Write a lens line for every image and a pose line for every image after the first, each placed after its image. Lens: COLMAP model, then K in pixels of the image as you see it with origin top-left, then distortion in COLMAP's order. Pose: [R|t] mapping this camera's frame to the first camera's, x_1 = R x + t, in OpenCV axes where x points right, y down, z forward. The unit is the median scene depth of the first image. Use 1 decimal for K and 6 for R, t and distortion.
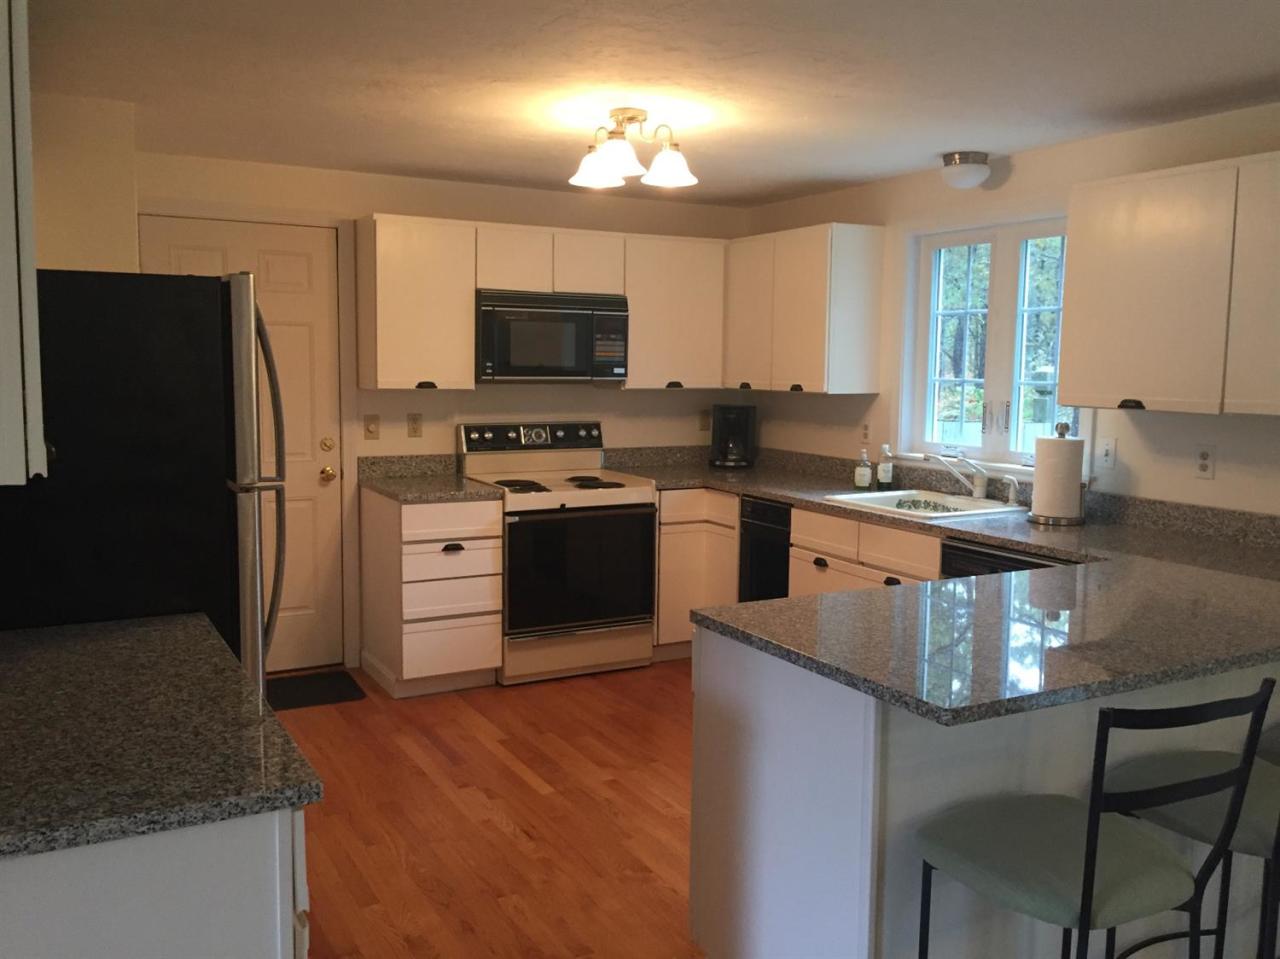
lens RADIAL K [[1075.3, 0, 639.3], [0, 1075.3, 483.3], [0, 0, 1]] dist [0.007150, -0.006633]
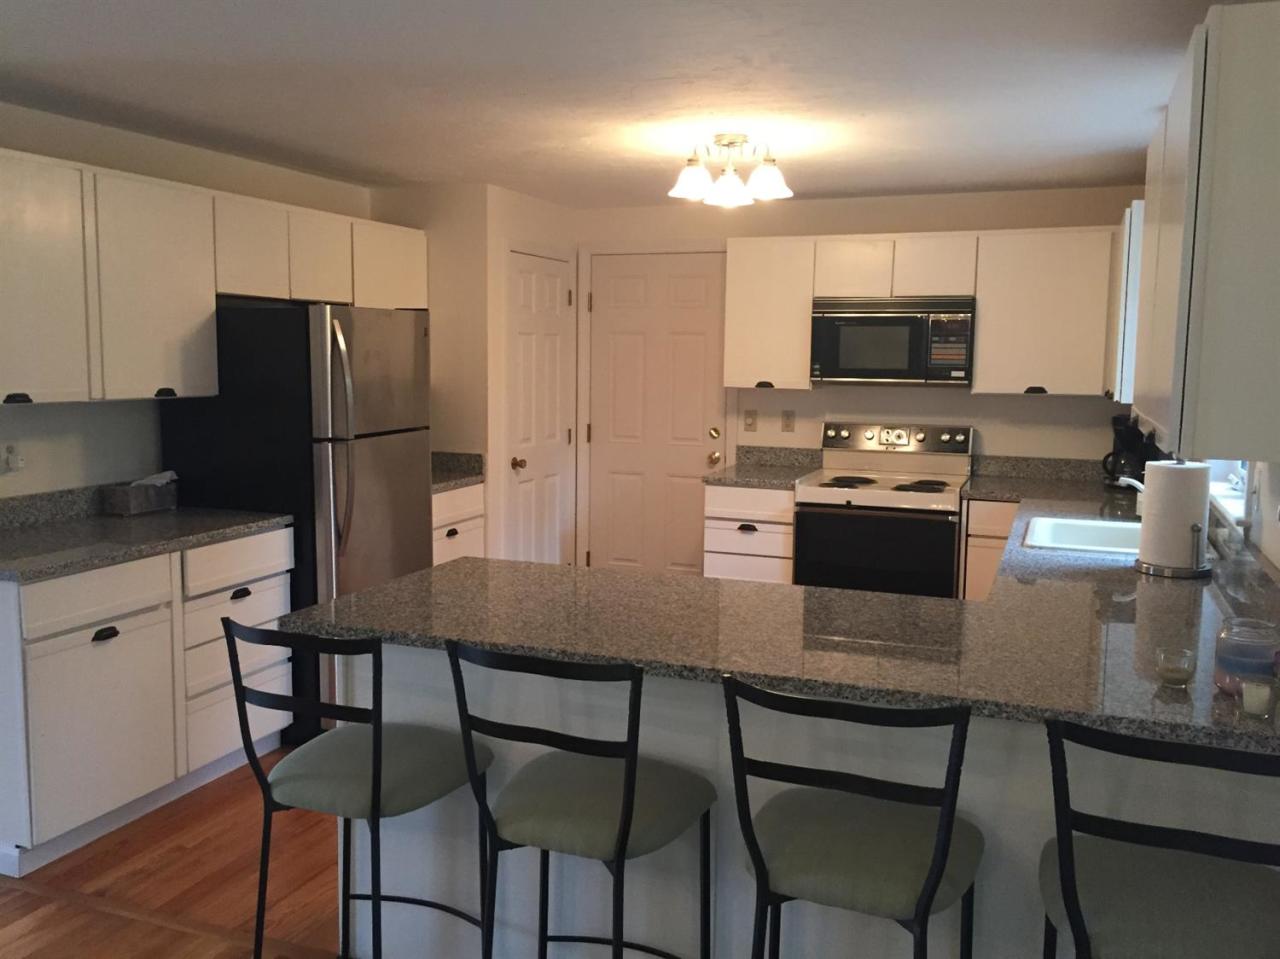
lens RADIAL K [[1075.3, 0, 634.0], [0, 1075.3, 471.2], [0, 0, 1]] dist [0.007150, -0.006633]
pose [[0.635826, 0.078939, -0.767785, 0.566239], [-0.090377, 0.995528, 0.027510, -0.018344], [0.766522, 0.051898, 0.640117, 0.165403]]
